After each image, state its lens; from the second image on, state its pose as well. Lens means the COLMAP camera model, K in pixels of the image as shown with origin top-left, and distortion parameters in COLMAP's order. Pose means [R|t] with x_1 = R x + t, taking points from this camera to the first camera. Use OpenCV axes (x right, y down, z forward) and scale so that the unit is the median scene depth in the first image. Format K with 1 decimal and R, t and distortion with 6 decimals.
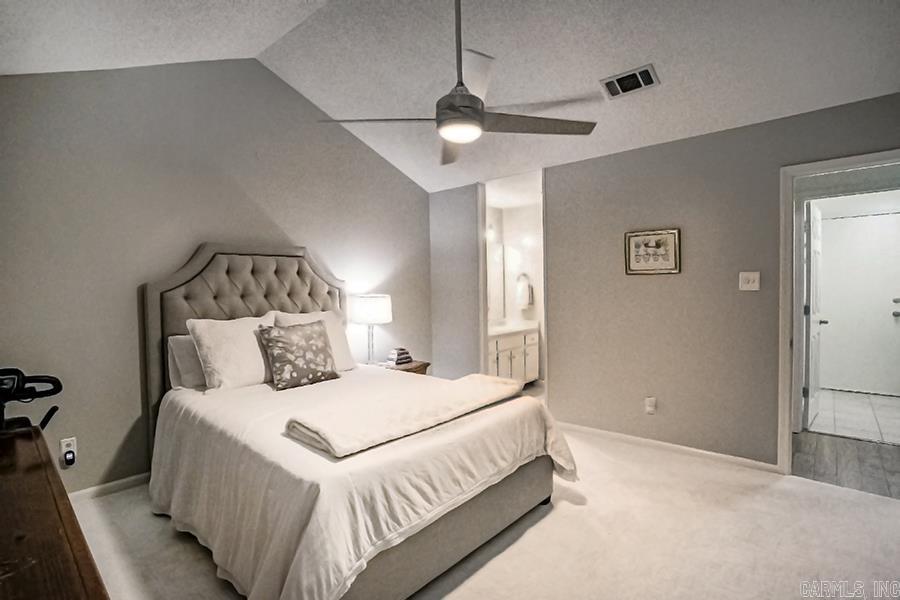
lens RADIAL K [[439.4, 0, 454.8], [0, 439.4, 295.8], [0, 0, 1]] dist [-0.059339, 0.021651]
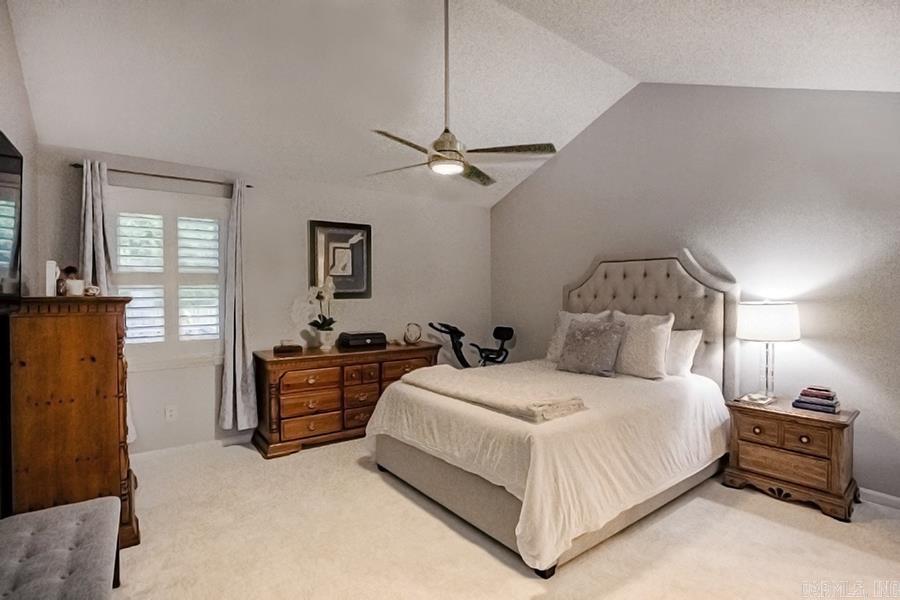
lens RADIAL K [[439.4, 0, 454.8], [0, 439.4, 295.8], [0, 0, 1]] dist [-0.059339, 0.021651]
pose [[-0.183921, 0.026922, -0.982572, 0.794648], [-0.020096, 0.999313, 0.031143, -0.030639], [0.982735, 0.025474, -0.183254, 0.794661]]
